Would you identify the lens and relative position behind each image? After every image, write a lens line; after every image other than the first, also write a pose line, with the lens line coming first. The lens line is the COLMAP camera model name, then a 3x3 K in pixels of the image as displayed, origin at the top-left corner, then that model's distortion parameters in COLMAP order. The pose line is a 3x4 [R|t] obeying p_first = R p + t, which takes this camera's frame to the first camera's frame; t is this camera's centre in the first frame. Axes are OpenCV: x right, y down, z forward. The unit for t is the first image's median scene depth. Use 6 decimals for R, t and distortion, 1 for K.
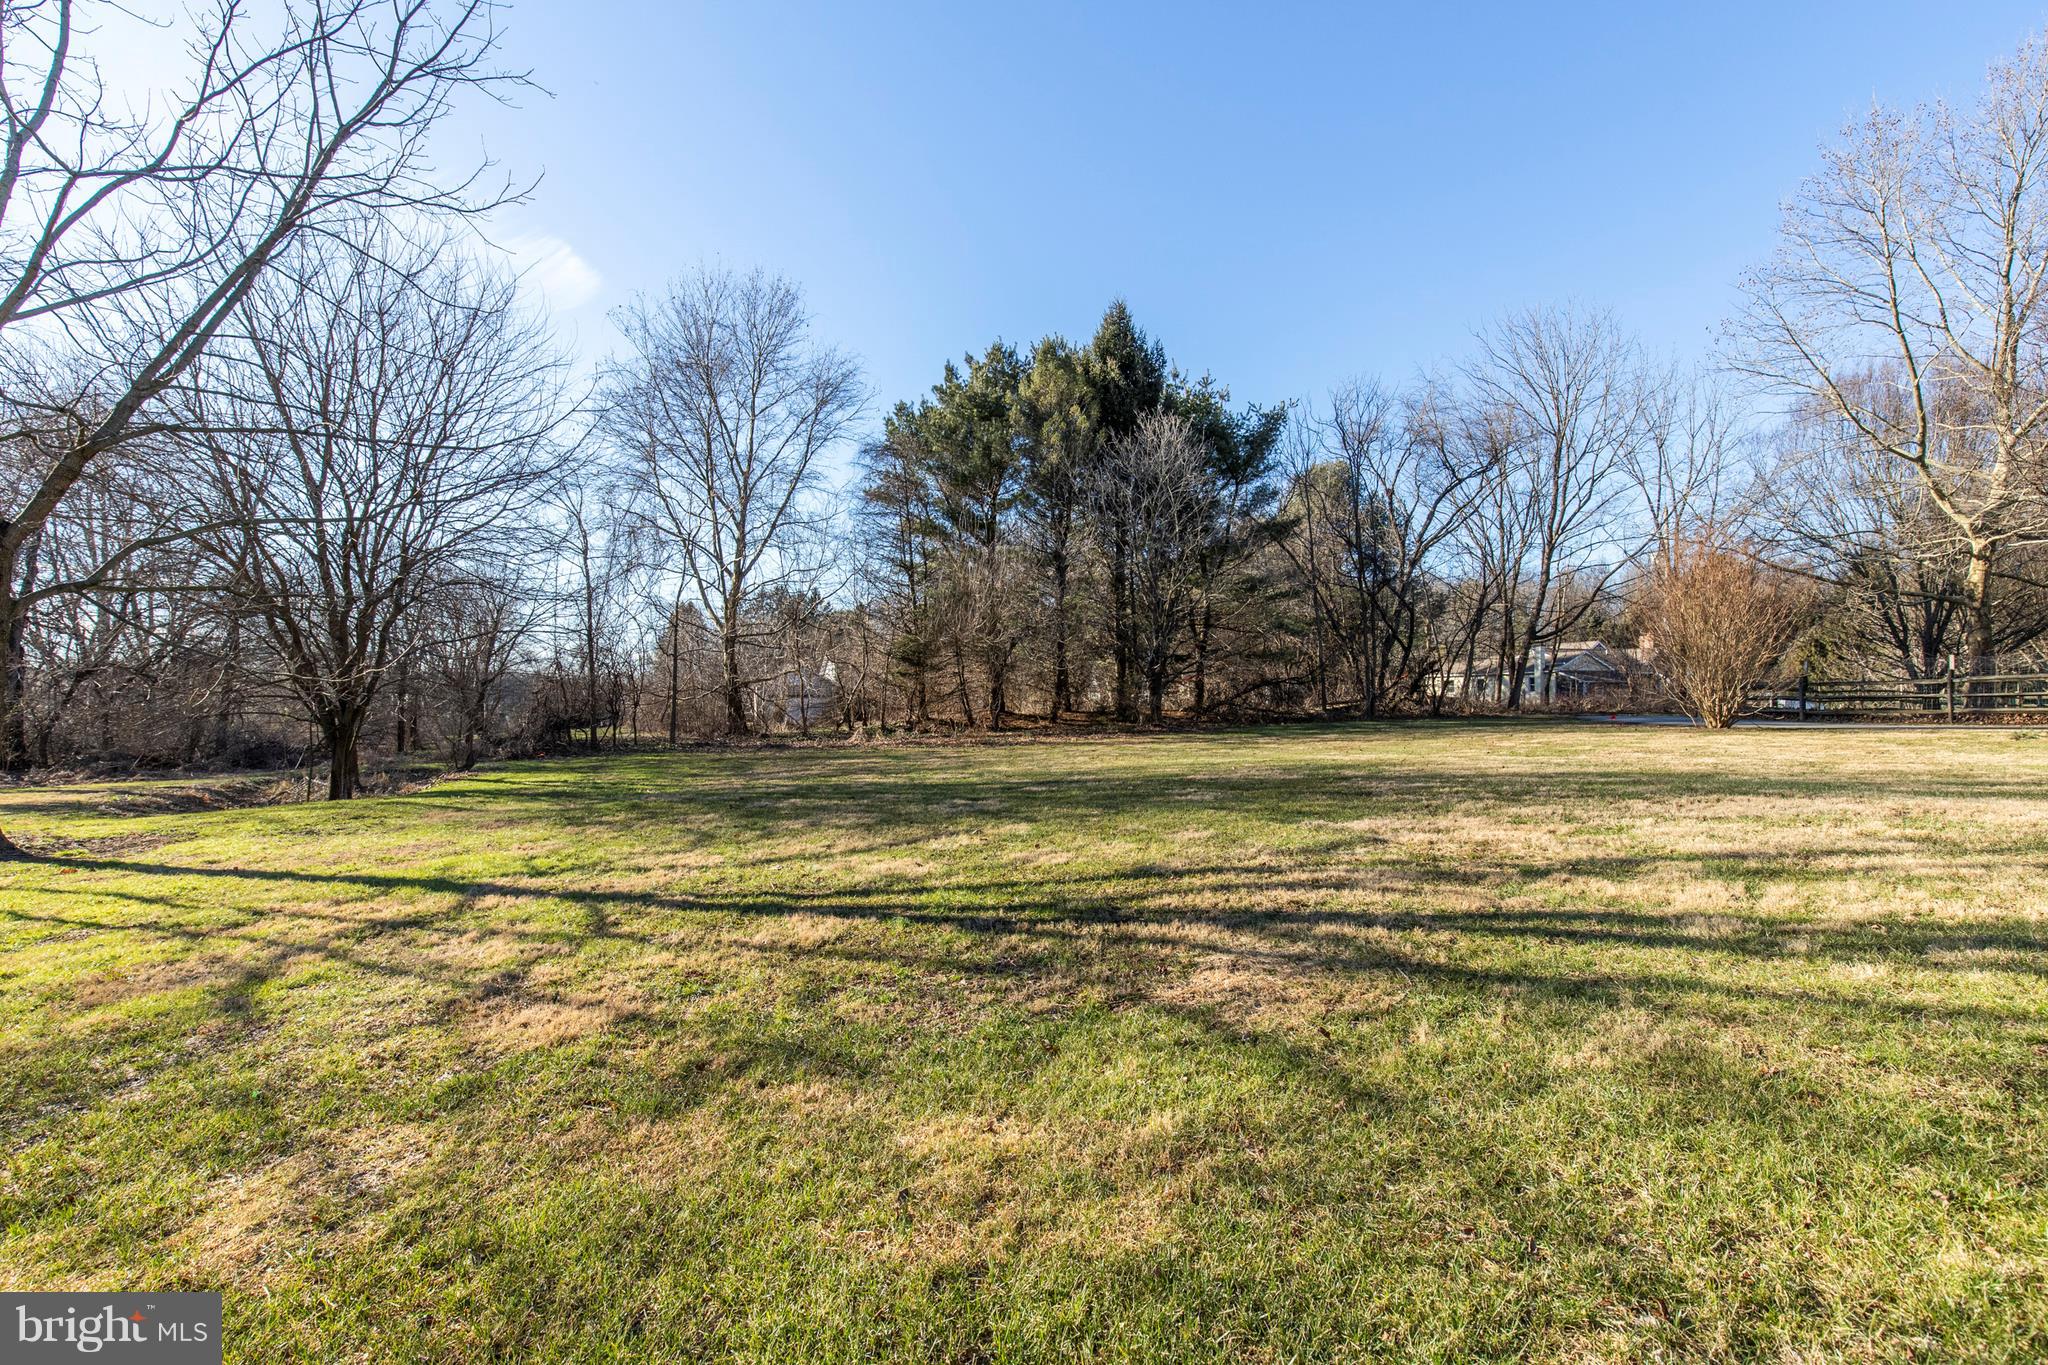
lens RADIAL K [[955.4, 0, 1028.6], [0, 955.4, 686.8], [0, 0, 1]] dist [0.000534, -0.000471]
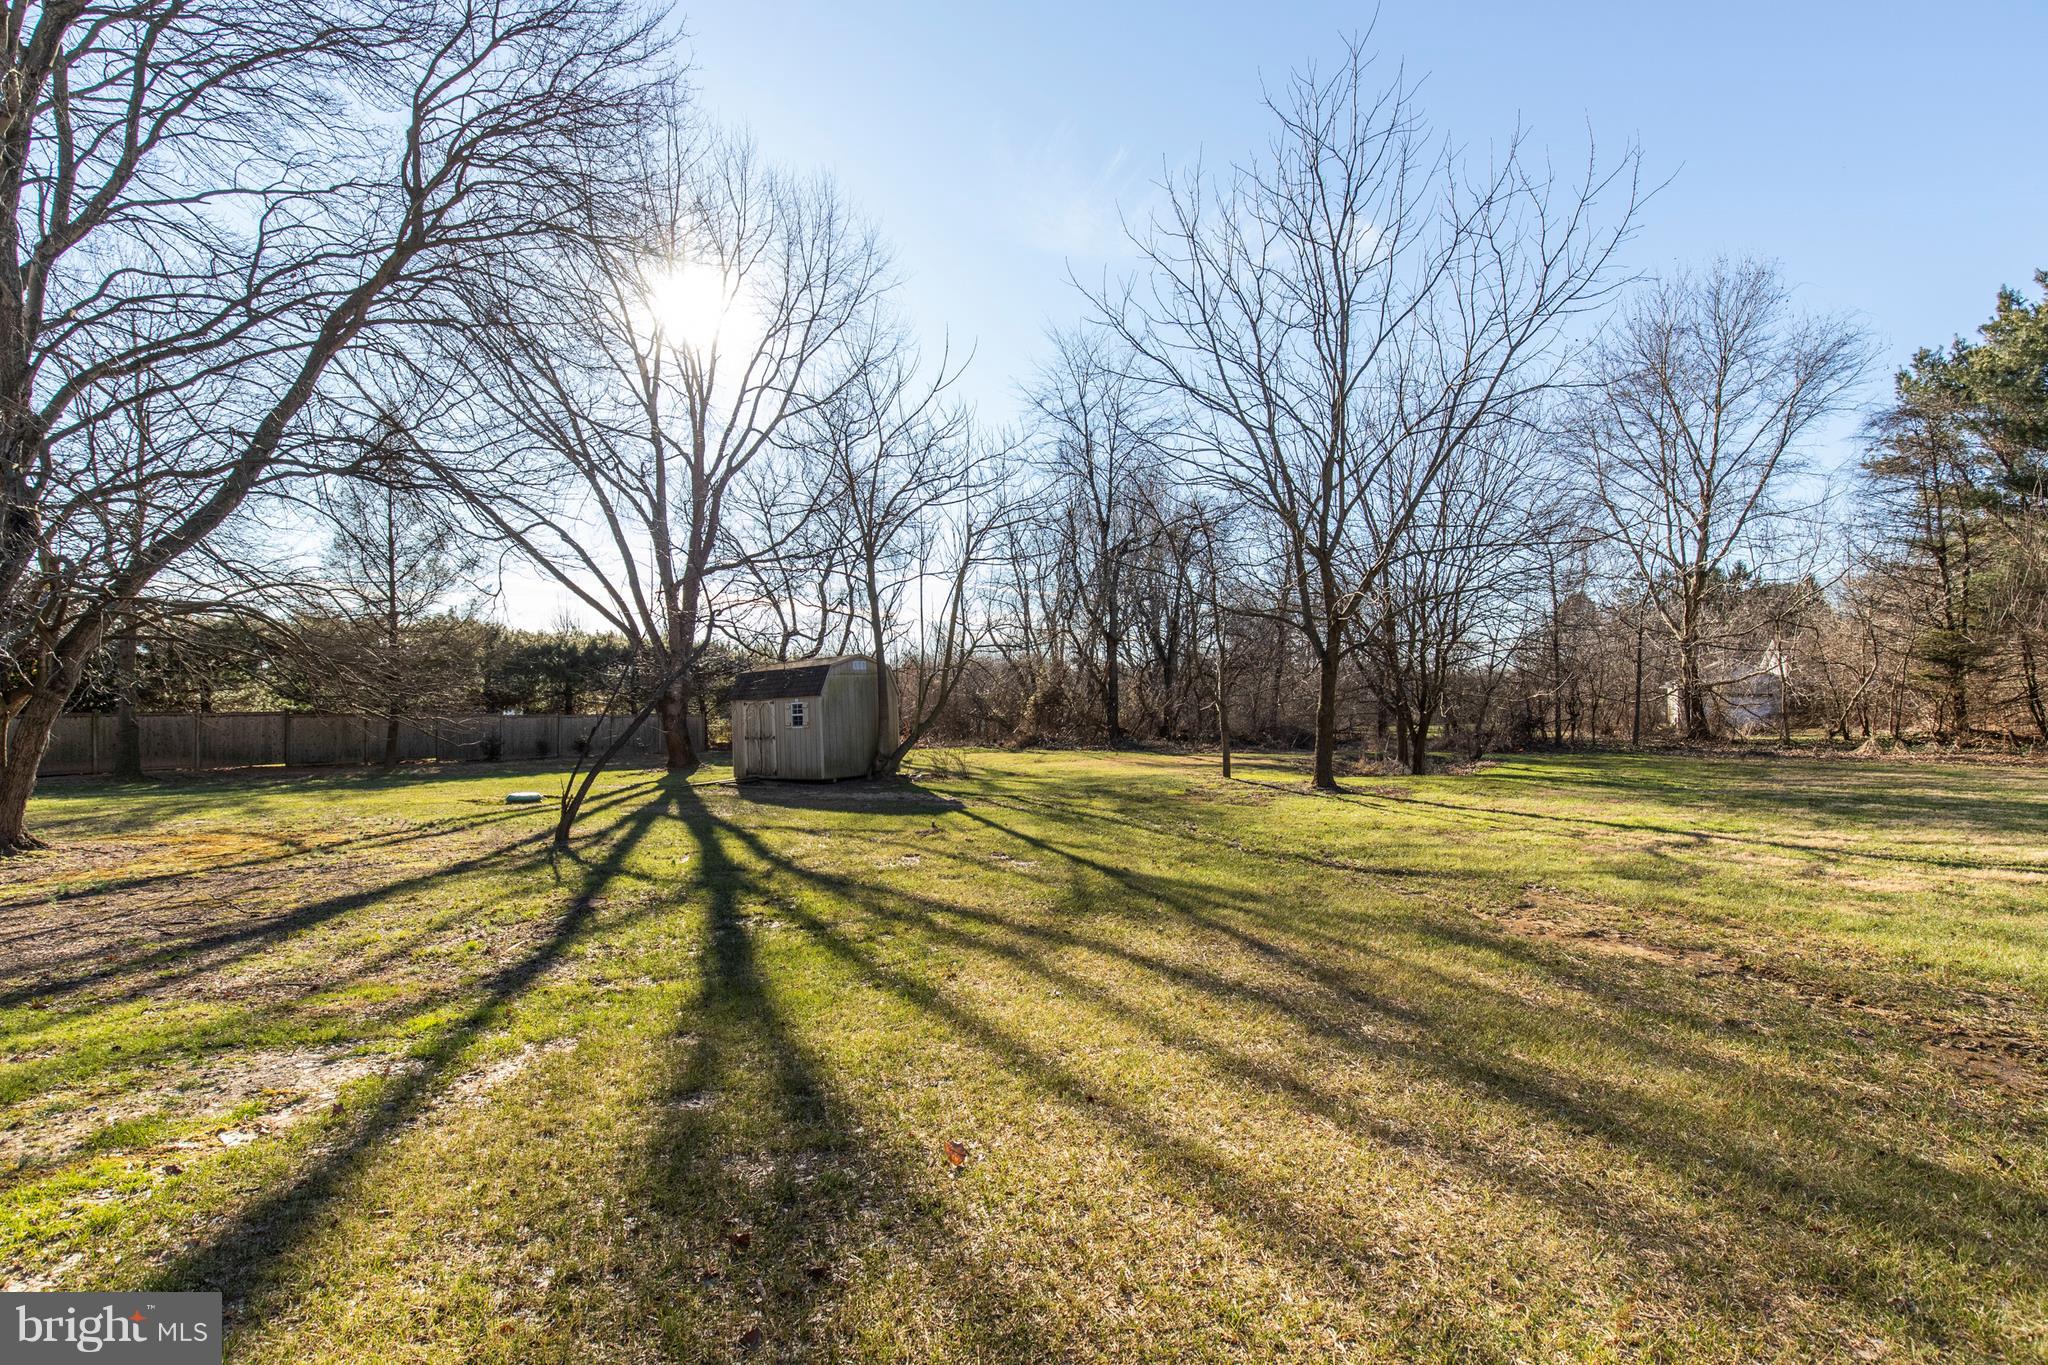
lens RADIAL K [[955.4, 0, 1028.6], [0, 955.4, 686.8], [0, 0, 1]] dist [0.000534, -0.000471]
pose [[0.653123, -0.001194, -0.757251, -0.012333], [0.003972, 0.999990, 0.001849, -0.008559], [0.757242, -0.004215, 0.653121, -0.157393]]
